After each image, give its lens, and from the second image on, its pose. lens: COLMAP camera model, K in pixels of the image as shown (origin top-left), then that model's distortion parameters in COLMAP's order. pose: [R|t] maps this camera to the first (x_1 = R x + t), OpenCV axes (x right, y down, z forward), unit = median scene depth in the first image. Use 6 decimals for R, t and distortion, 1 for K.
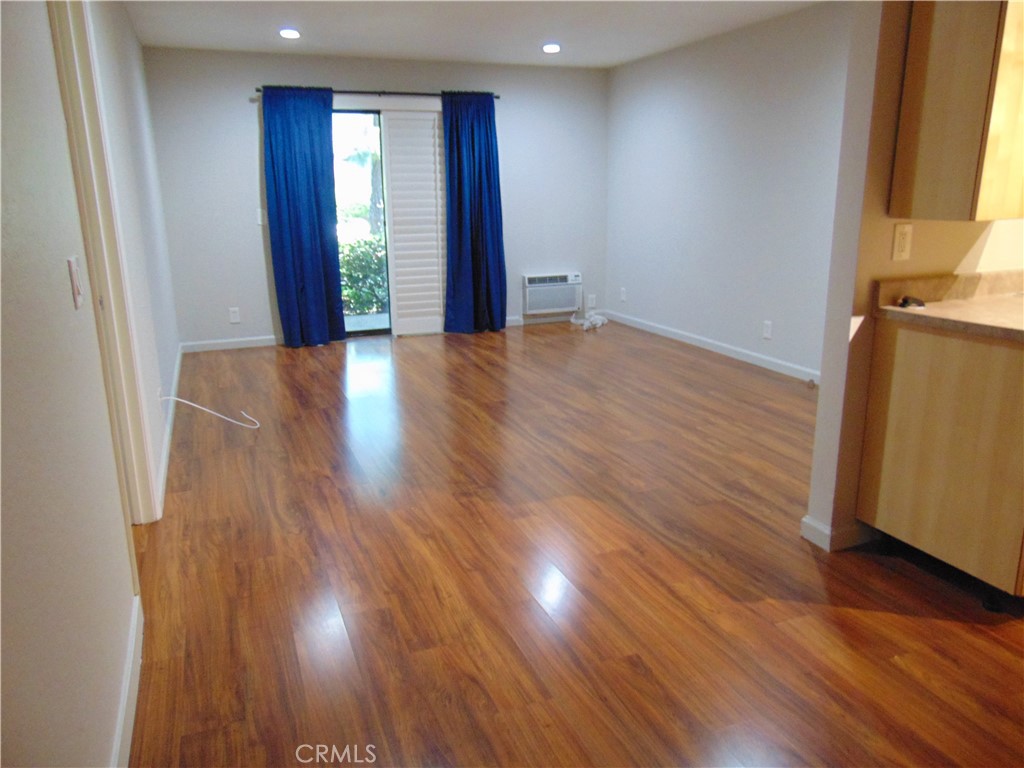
lens RADIAL K [[768.1, 0, 510.0], [0, 768.1, 380.2], [0, 0, 1]] dist [-0.039261, 0.084641]
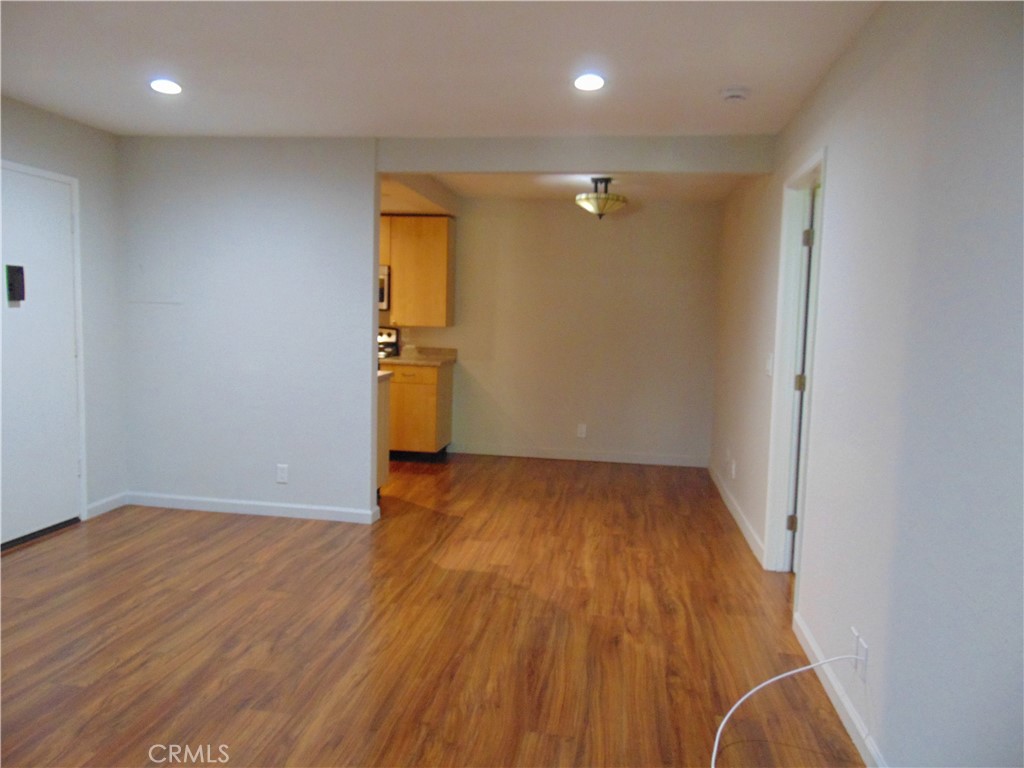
lens RADIAL K [[768.1, 0, 510.0], [0, 768.1, 380.2], [0, 0, 1]] dist [-0.039261, 0.084641]
pose [[-0.865081, -0.053915, 0.498727, -0.319777], [0.106077, 0.952063, 0.286921, -0.249984], [-0.490289, 0.301113, -0.817892, 0.995451]]
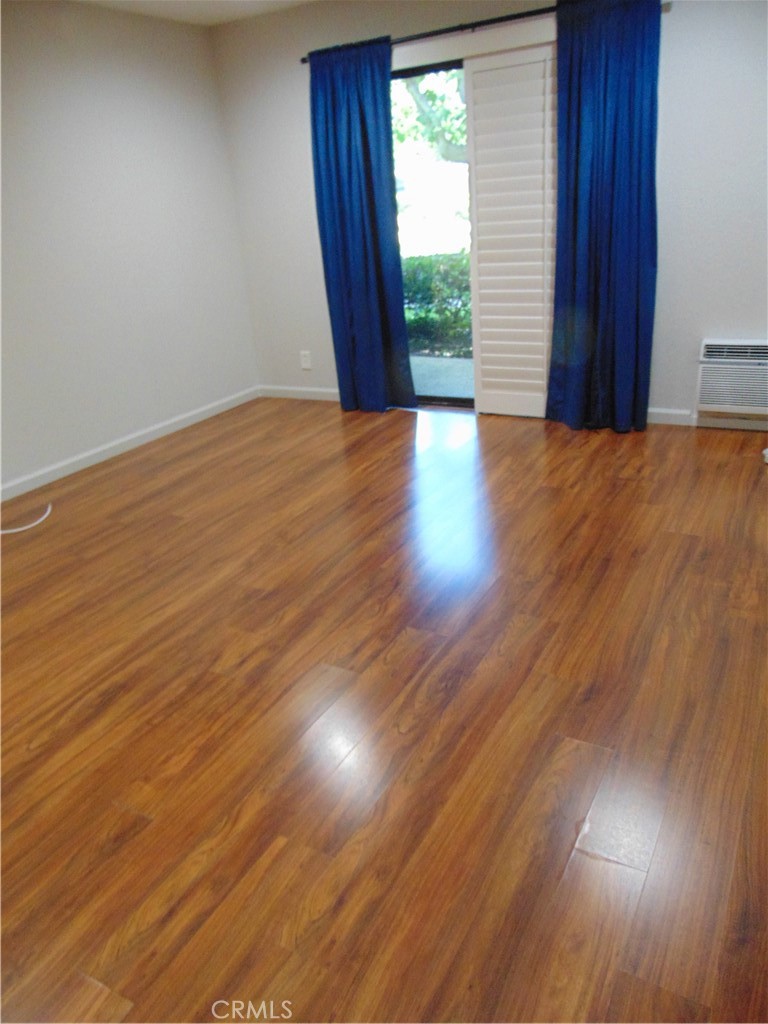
lens RADIAL K [[766.1, 0, 382.8], [0, 766.1, 516.7], [0, 0, 1]] dist [-0.045193, 0.095313]
pose [[0.630493, 0.269390, -0.727948, 0.365019], [-0.119637, 0.960362, 0.251778, -0.147468], [0.766920, -0.071655, 0.637730, 0.544269]]
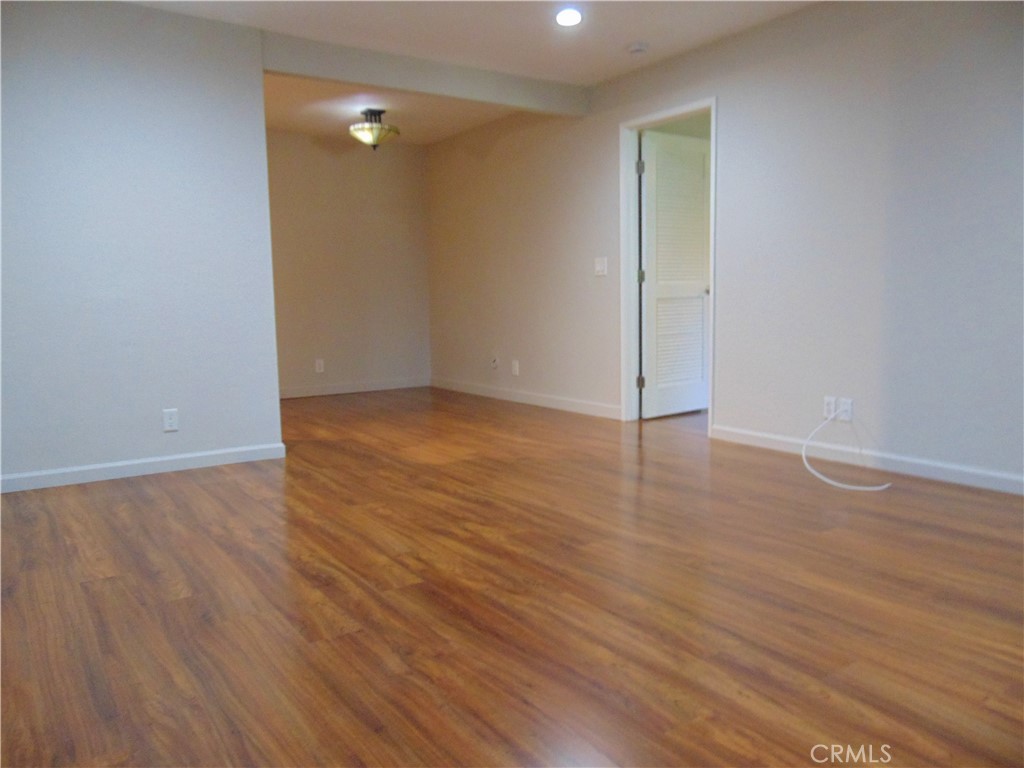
lens RADIAL K [[768.1, 0, 510.0], [0, 768.1, 380.2], [0, 0, 1]] dist [-0.039261, 0.084641]
pose [[-0.974290, 0.054530, -0.218599, 0.128013], [-0.025721, 0.937003, 0.348374, -0.226463], [0.223824, 0.345040, -0.911510, 1.149031]]
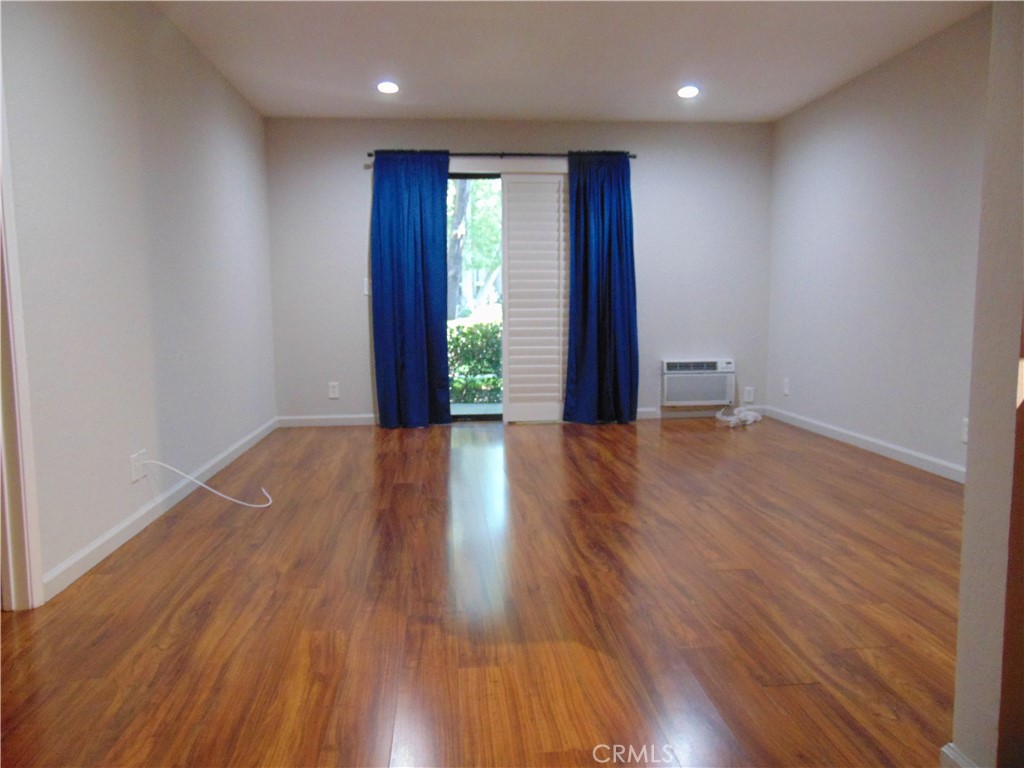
lens RADIAL K [[768.1, 0, 510.0], [0, 768.1, 380.2], [0, 0, 1]] dist [-0.039261, 0.084641]
pose [[0.959762, 0.033436, -0.278816, 0.110825], [-0.072303, 0.988834, -0.130305, 0.009908], [0.271346, 0.145221, 0.951463, 0.176708]]
